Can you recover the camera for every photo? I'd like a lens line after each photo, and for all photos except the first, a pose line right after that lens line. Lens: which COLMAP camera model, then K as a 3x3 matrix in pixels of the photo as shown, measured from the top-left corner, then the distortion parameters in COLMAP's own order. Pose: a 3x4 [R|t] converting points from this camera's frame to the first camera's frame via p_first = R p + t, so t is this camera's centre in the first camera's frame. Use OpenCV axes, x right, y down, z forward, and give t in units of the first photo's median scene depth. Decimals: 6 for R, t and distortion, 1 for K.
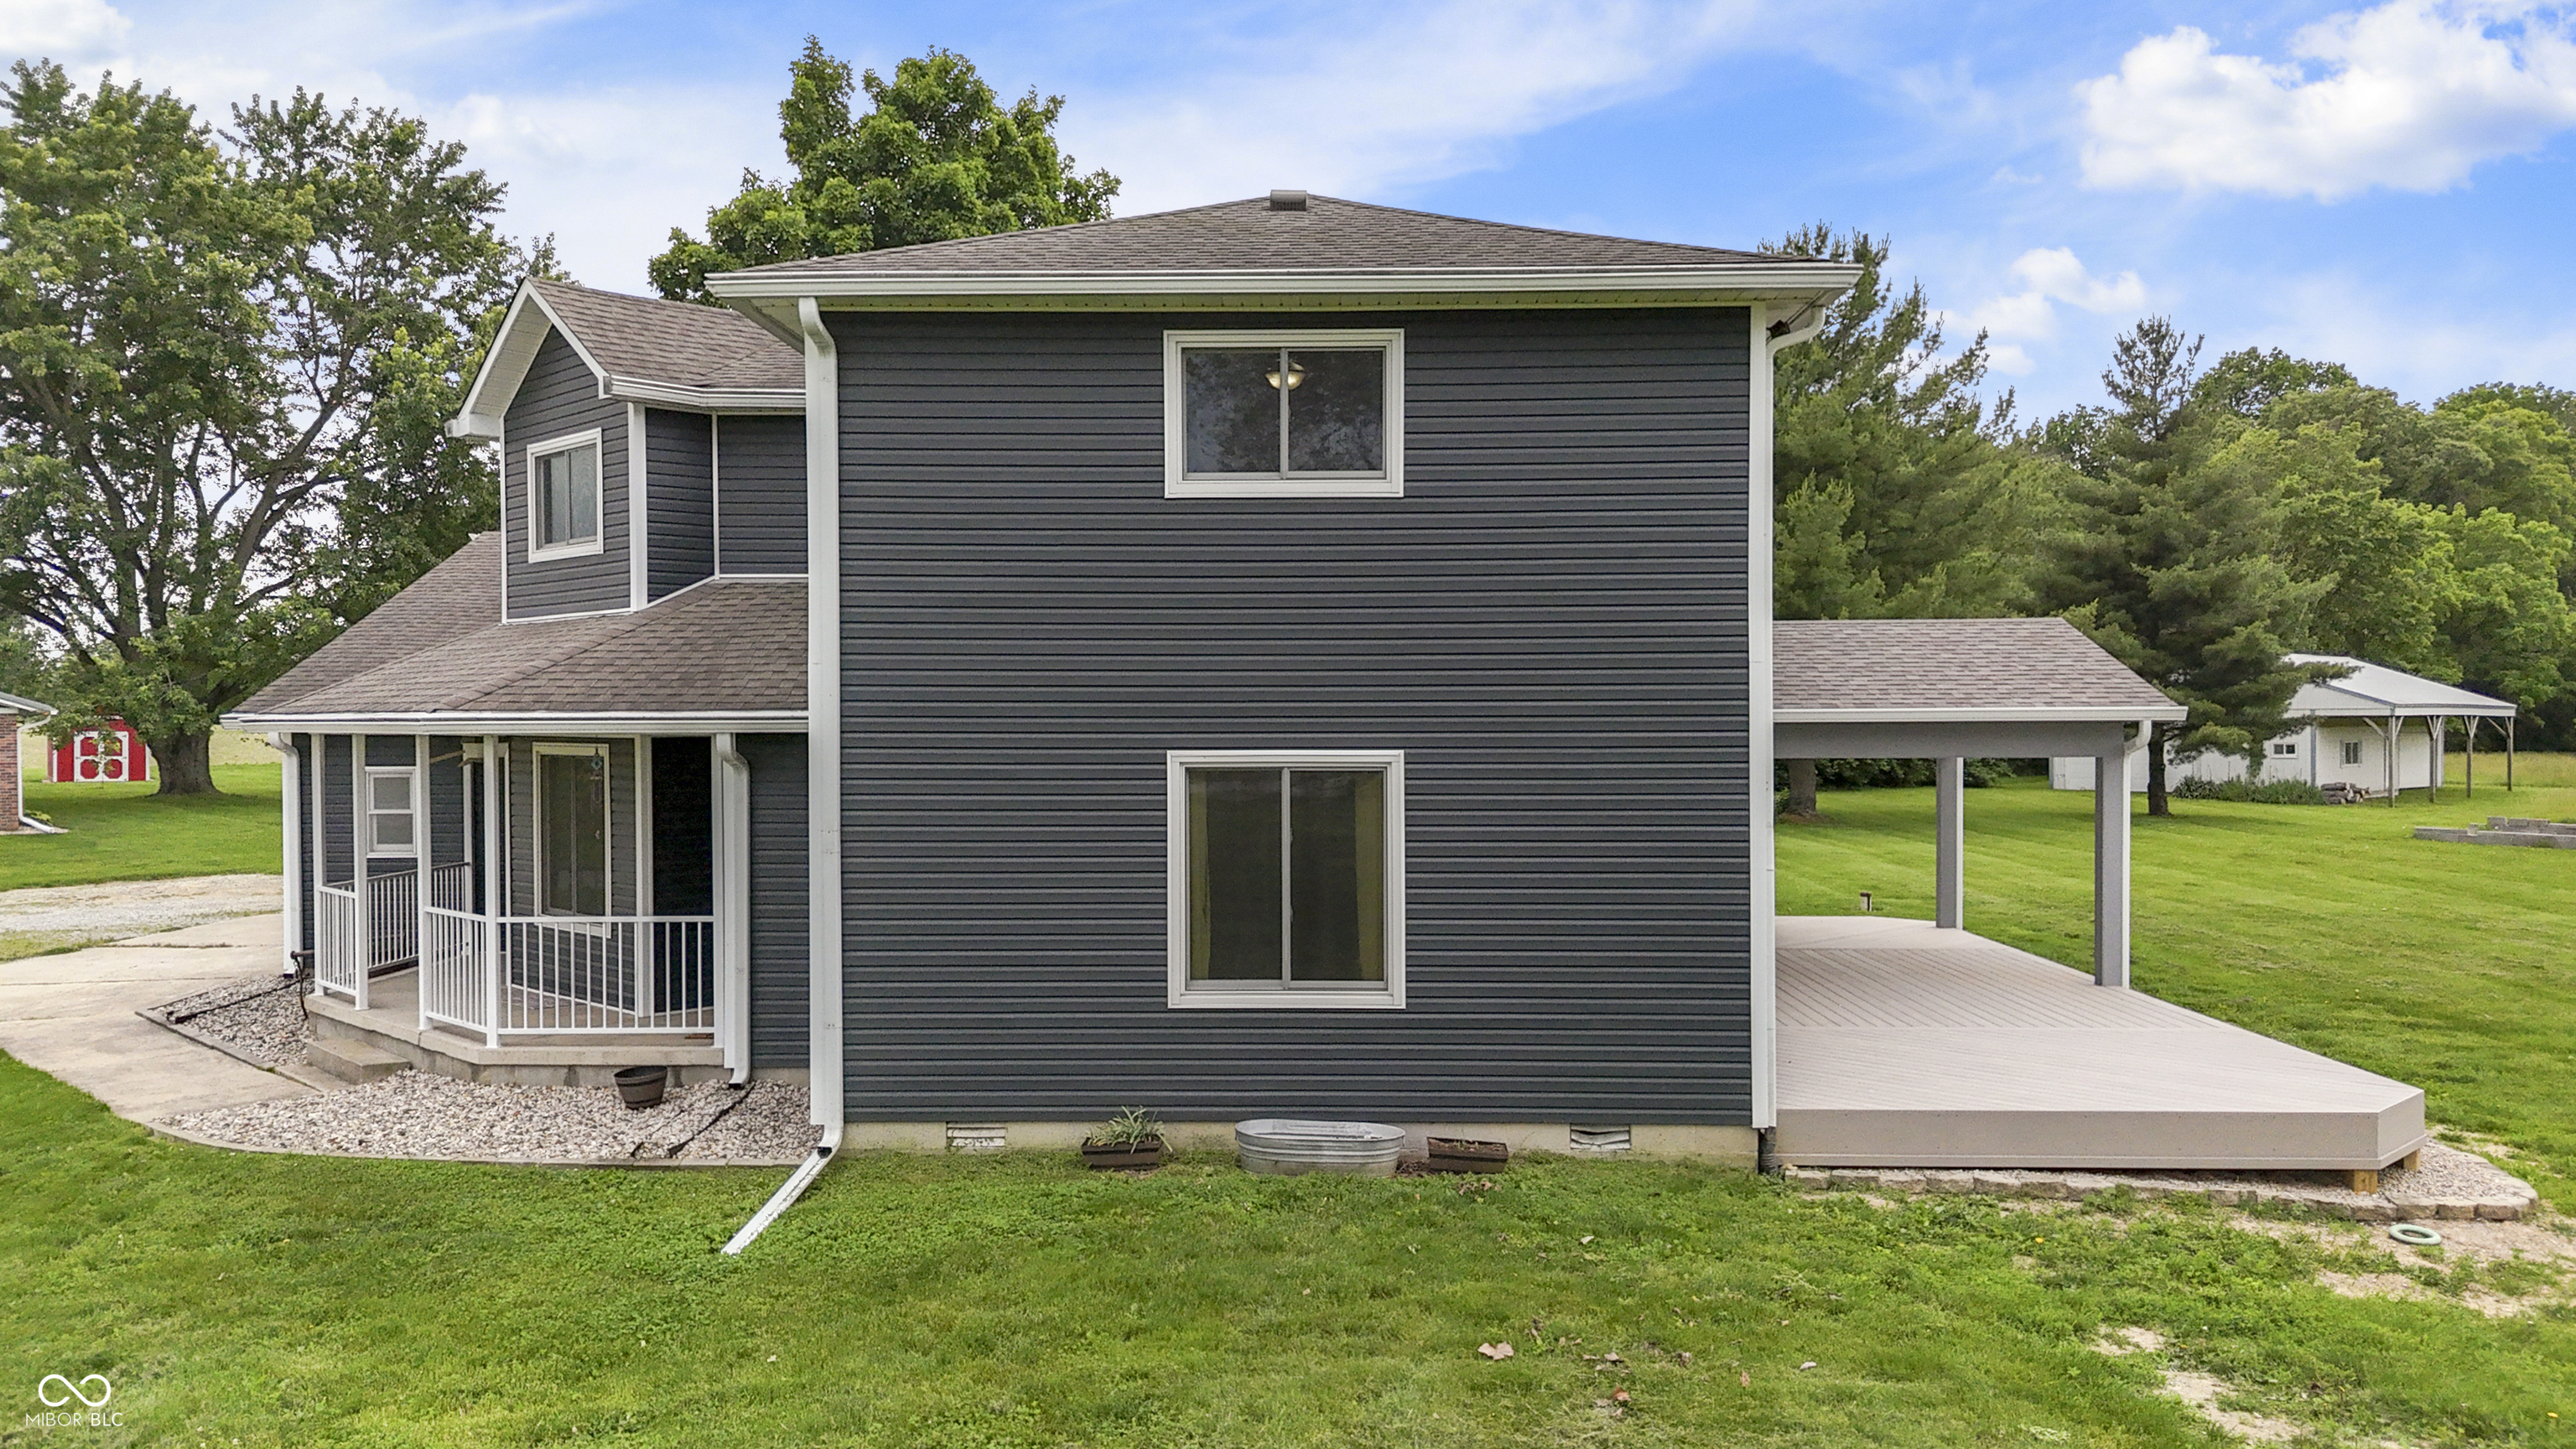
lens RADIAL K [[1899.1, 0, 1288.0], [0, 1899.1, 724.5], [0, 0, 1]] dist [0.110844, -0.152673]
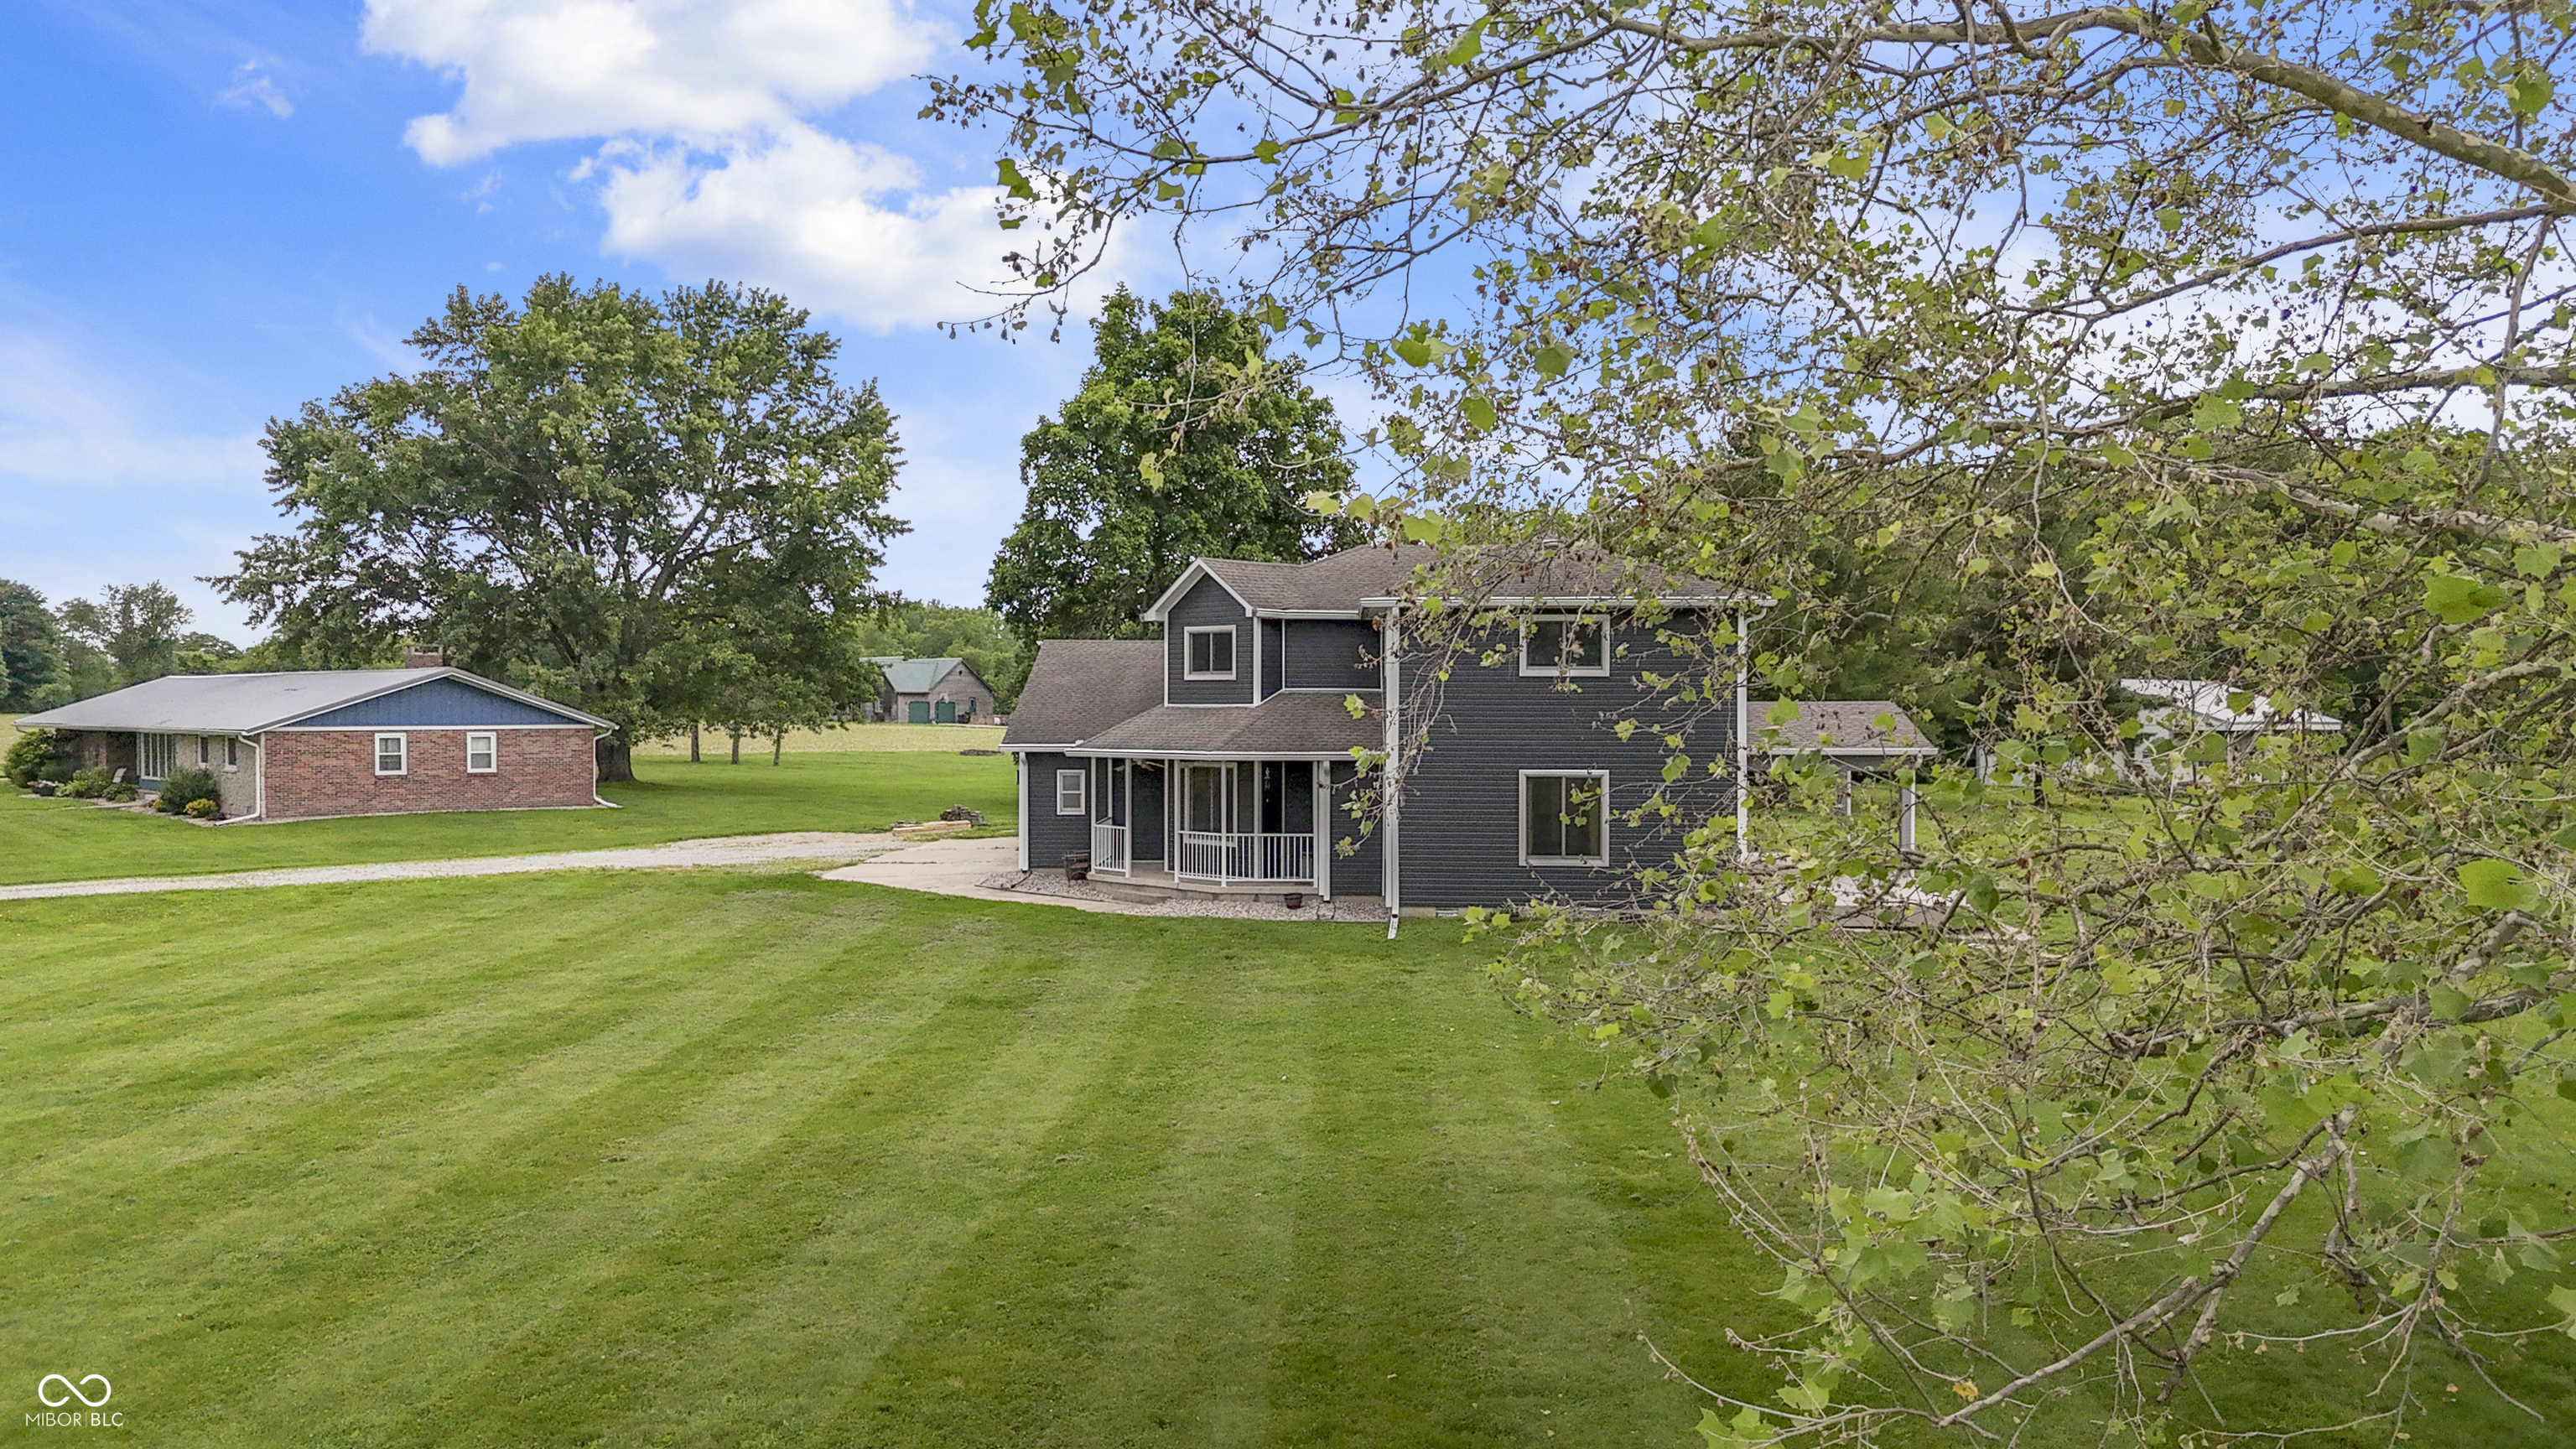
lens RADIAL K [[1899.1, 0, 1288.0], [0, 1899.1, 724.5], [0, 0, 1]] dist [0.110844, -0.152673]
pose [[0.999983, 0.005589, 0.001811, -0.339111], [-0.005595, 0.999977, 0.003798, -0.050096], [-0.001789, -0.003808, 0.999991, -1.439180]]
